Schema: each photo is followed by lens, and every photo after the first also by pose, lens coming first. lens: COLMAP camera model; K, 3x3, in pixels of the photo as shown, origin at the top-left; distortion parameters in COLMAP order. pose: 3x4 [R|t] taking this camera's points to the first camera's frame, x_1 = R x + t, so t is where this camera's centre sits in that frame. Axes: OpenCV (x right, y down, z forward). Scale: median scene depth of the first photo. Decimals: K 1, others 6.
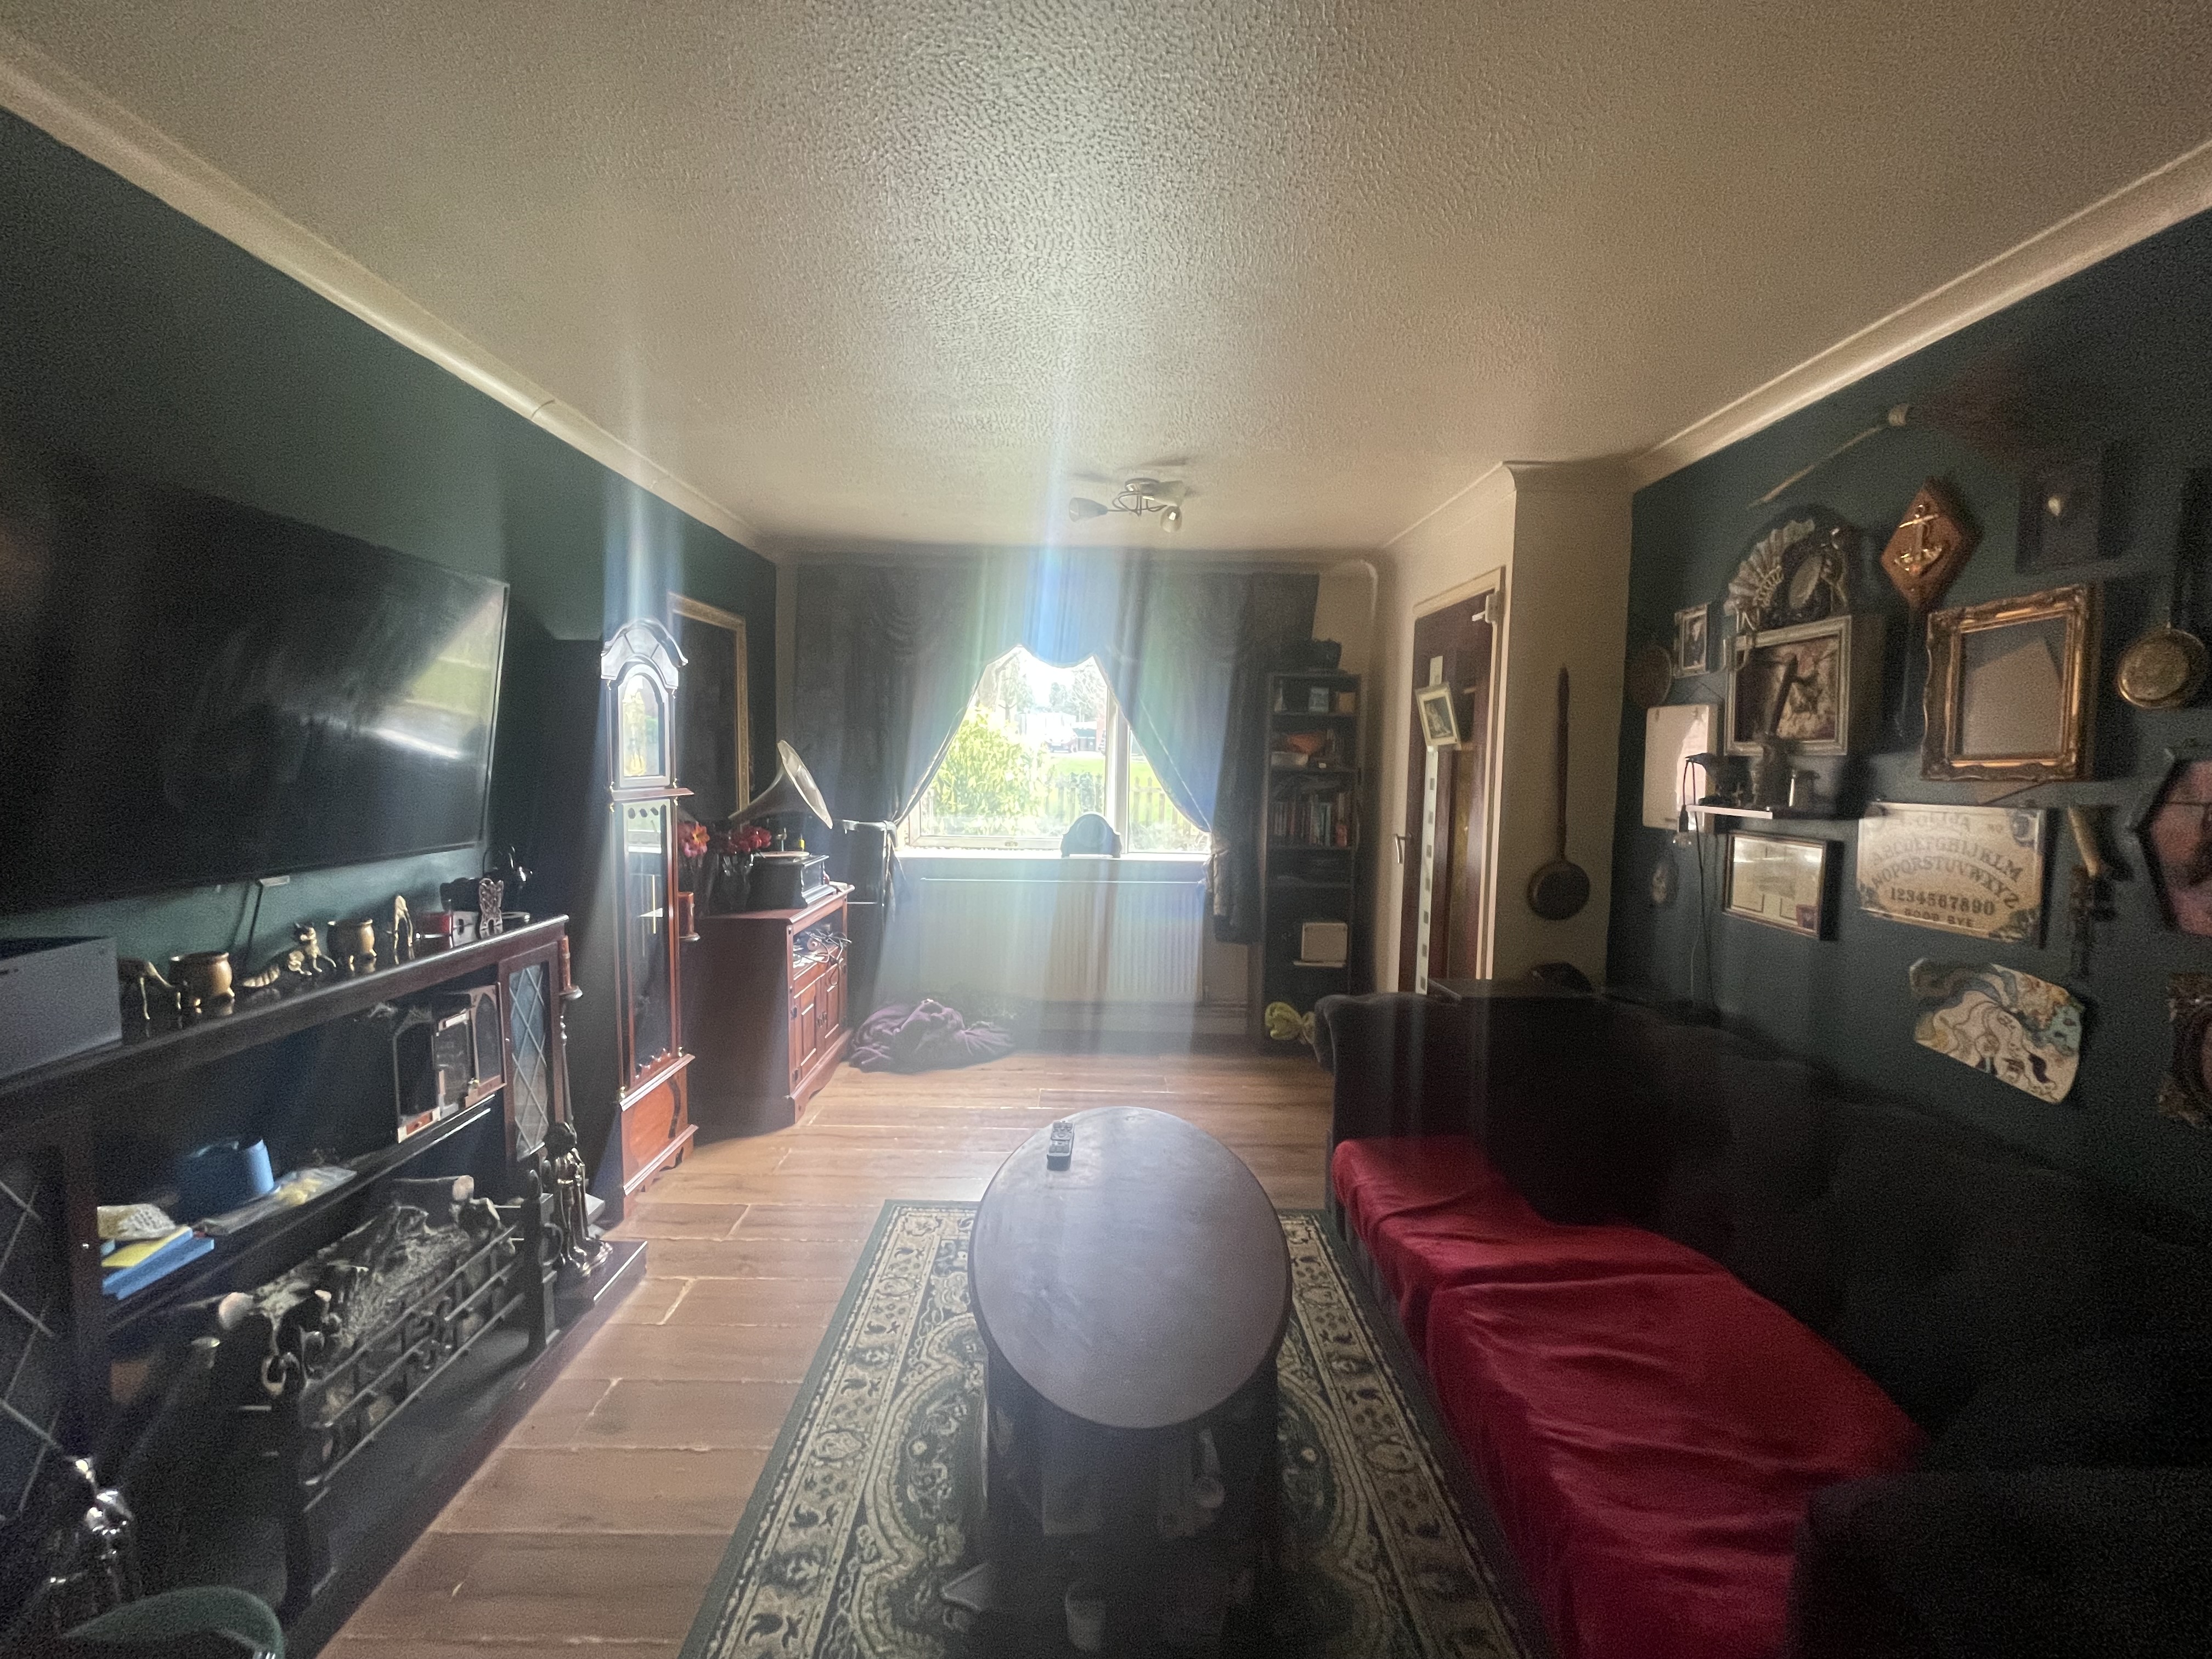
lens RADIAL K [[886.1, 0, 1090.6], [0, 886.1, 822.4], [0, 0, 1]] dist [-0.002960, 0.000069]
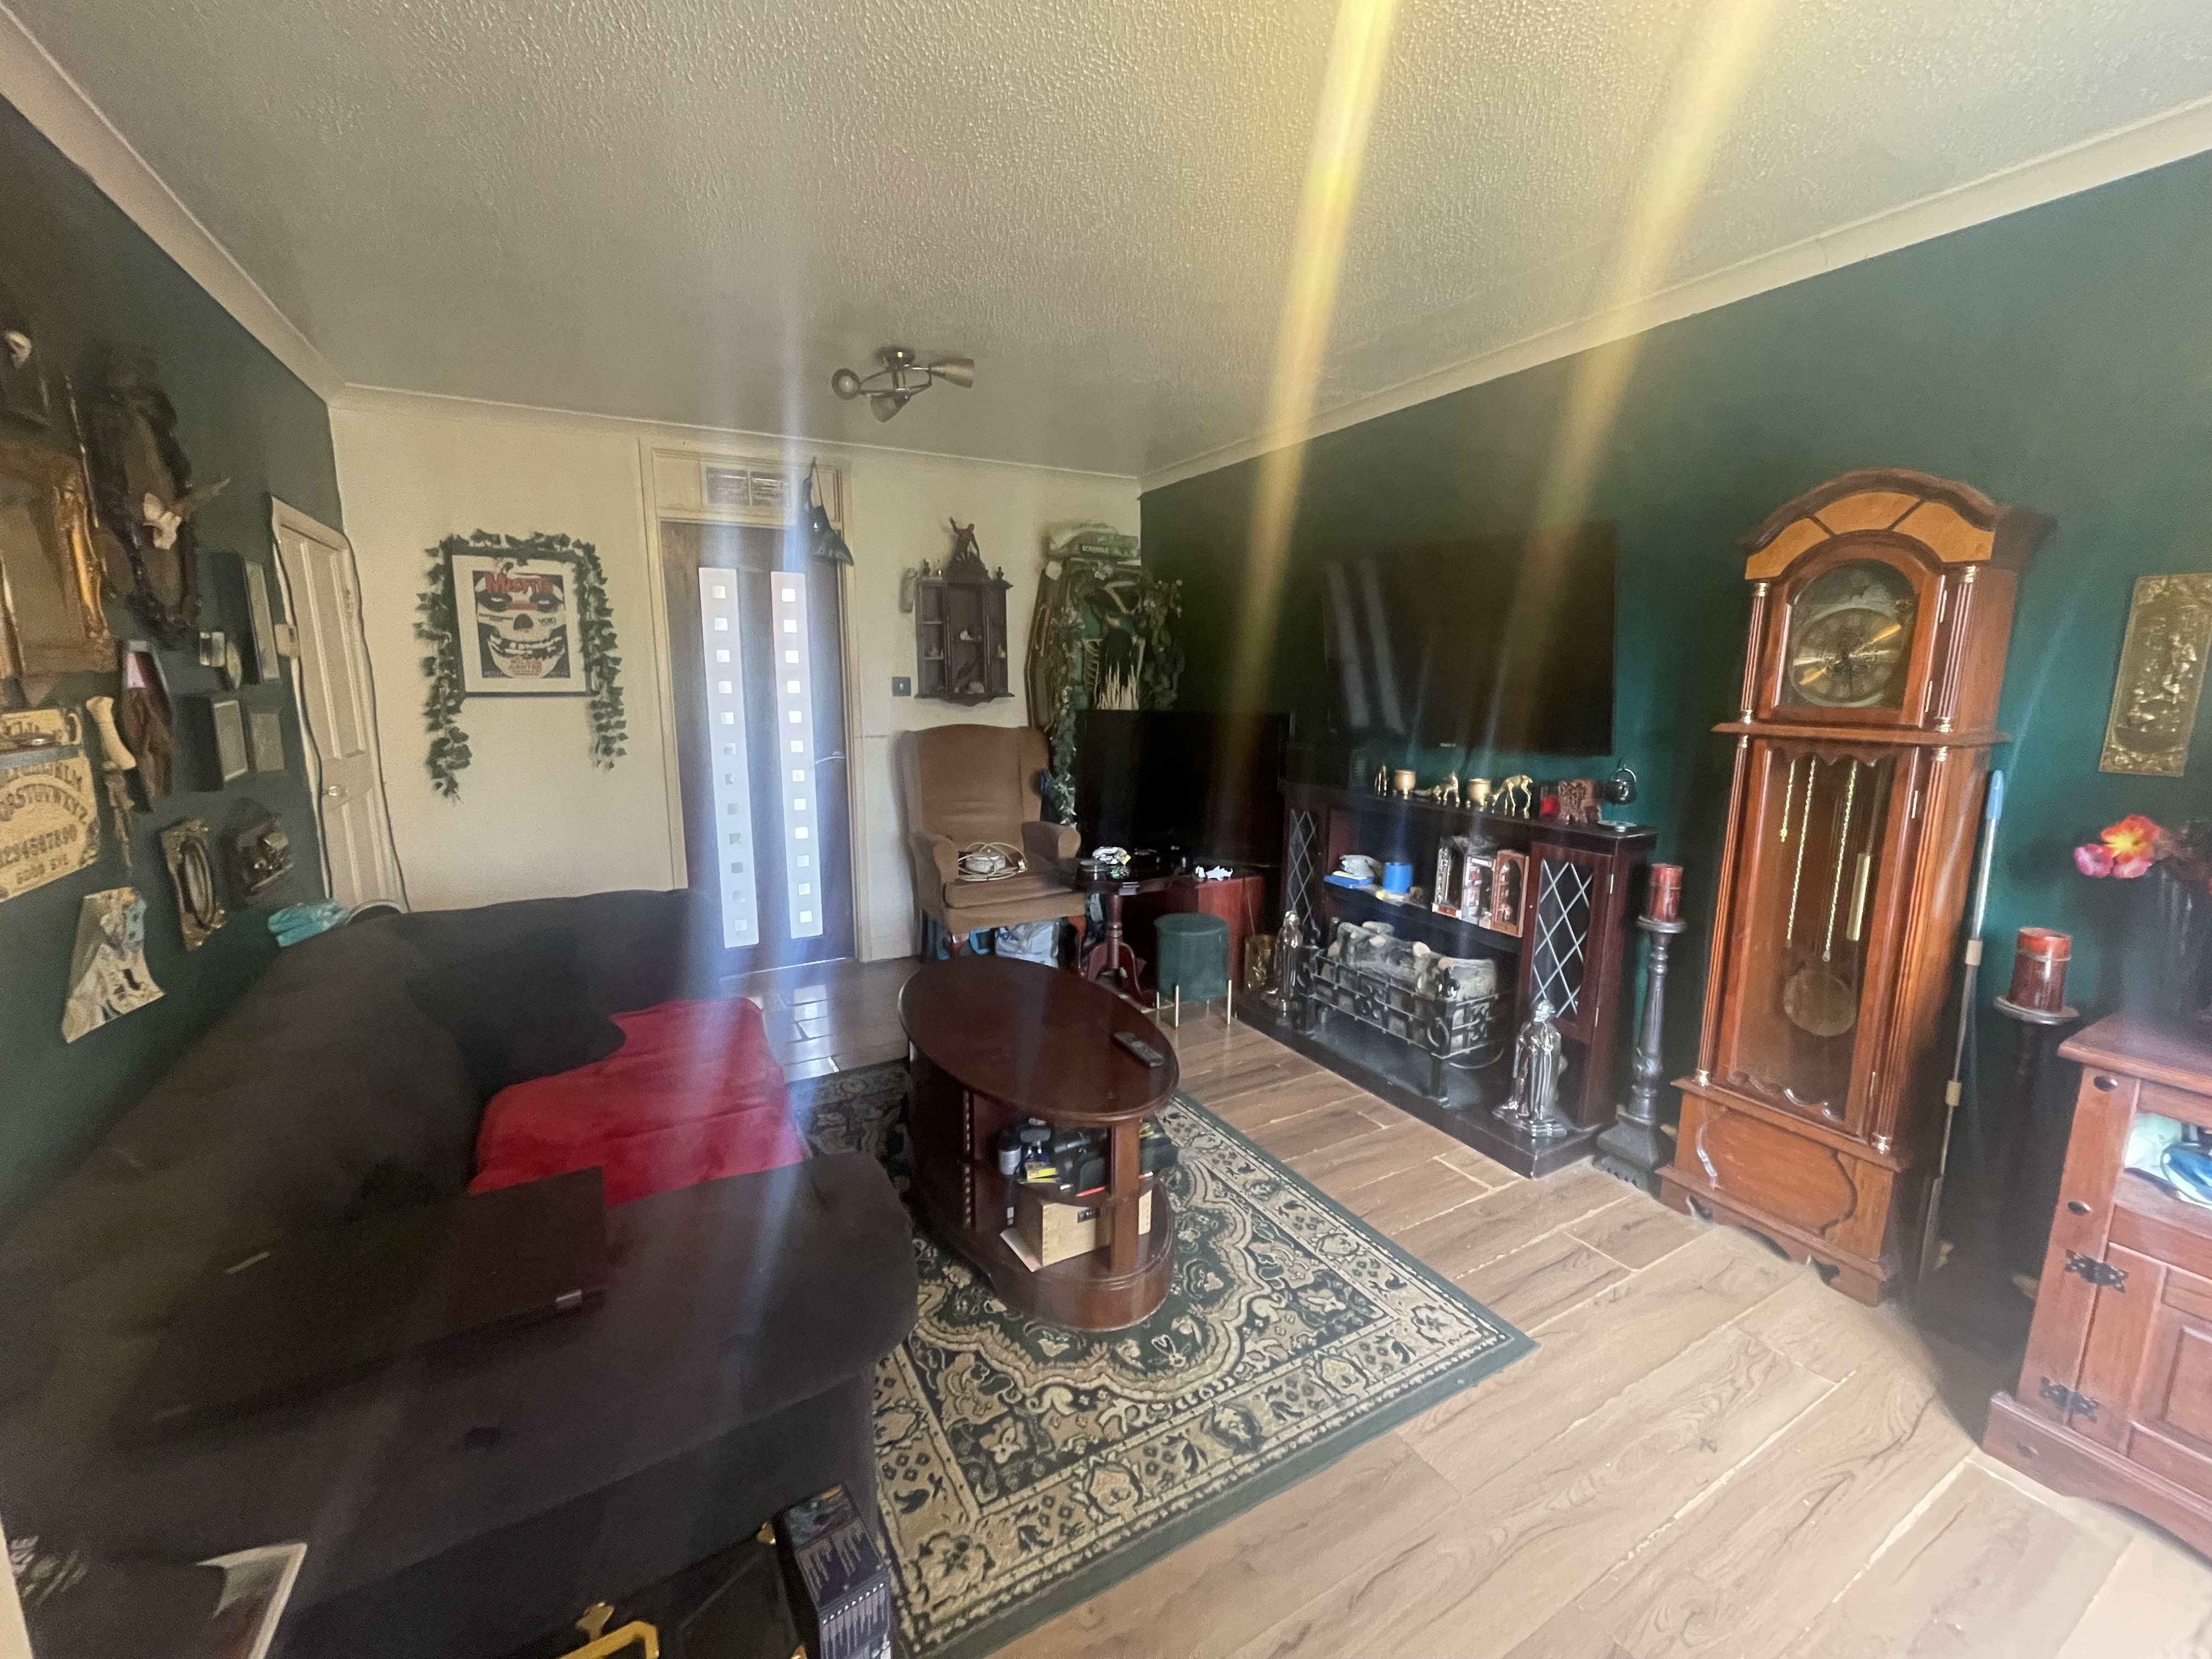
lens RADIAL K [[886.1, 0, 1088.3], [0, 886.1, 821.6], [0, 0, 1]] dist [-0.002960, 0.000069]
pose [[-0.875332, 0.064183, -0.479244, 0.382992], [-0.052469, 0.972690, 0.226101, -0.095520], [0.480667, 0.223059, -0.848059, 1.396829]]
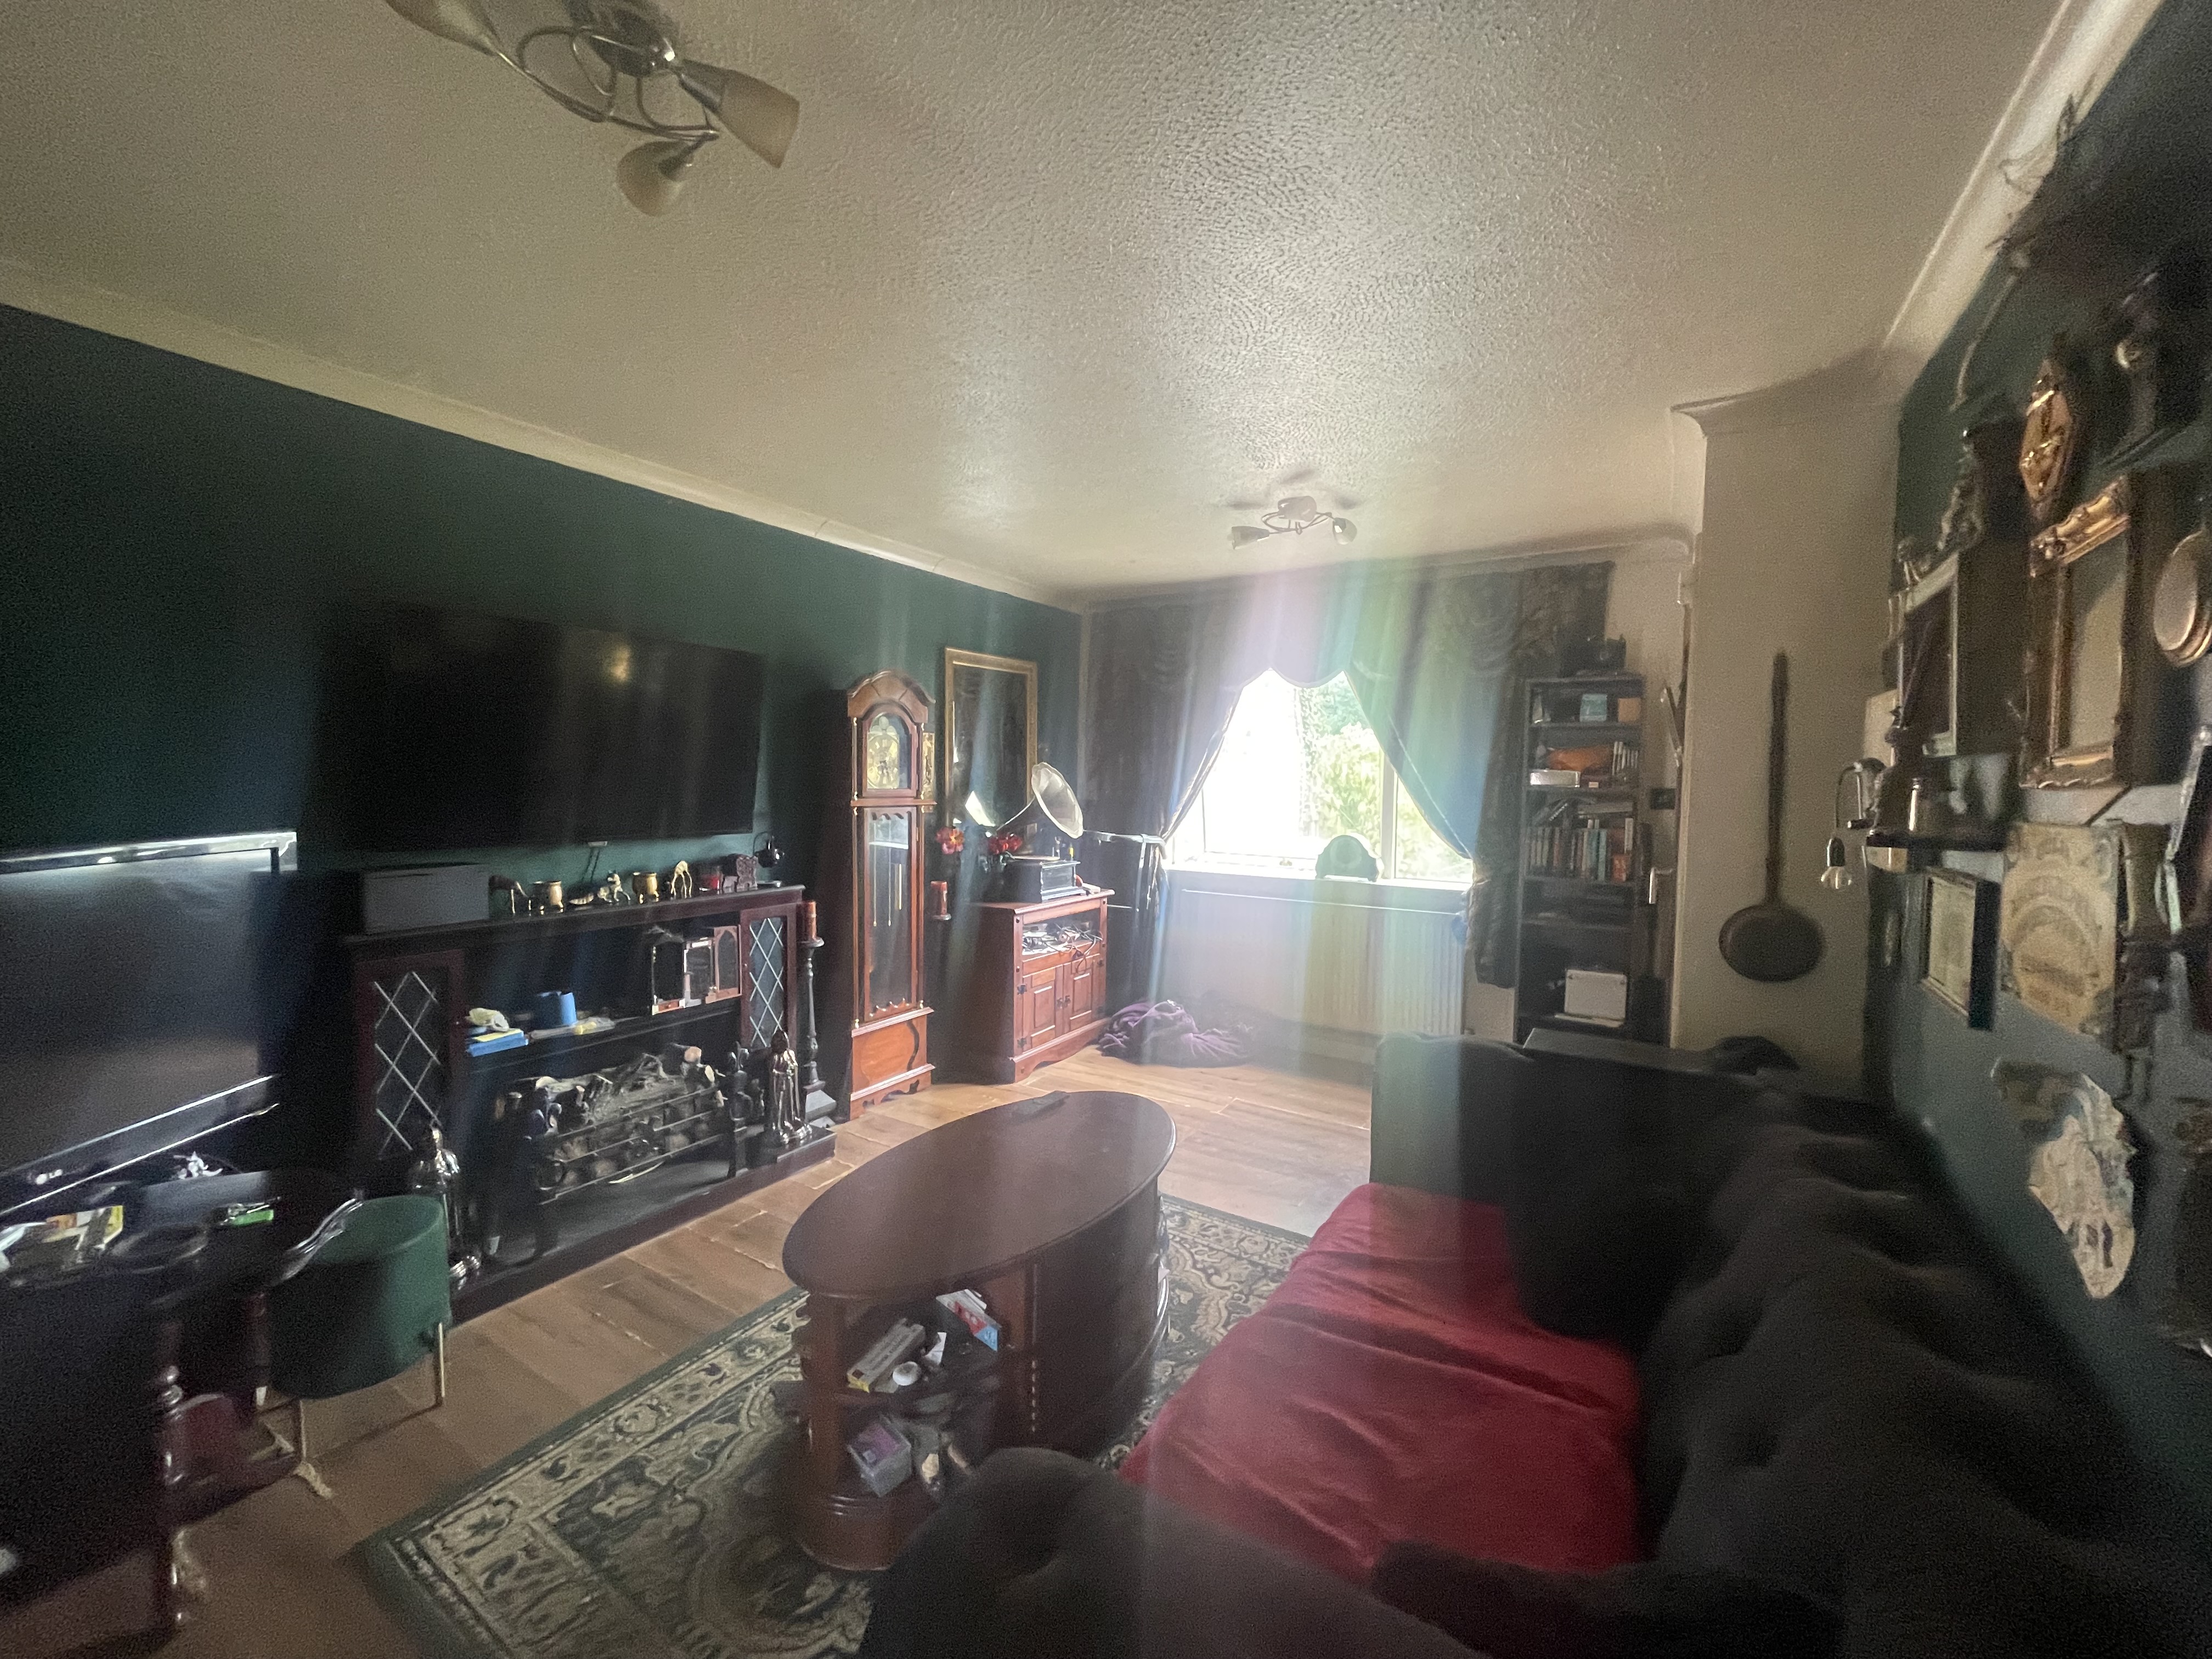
lens RADIAL K [[886.1, 0, 1092.5], [0, 886.1, 821.3], [0, 0, 1]] dist [-0.002960, 0.000069]
pose [[0.844432, 0.022763, -0.535179, 0.489616], [-0.040353, 0.998961, -0.021181, 0.012399], [0.534141, 0.039482, 0.844473, 0.045116]]
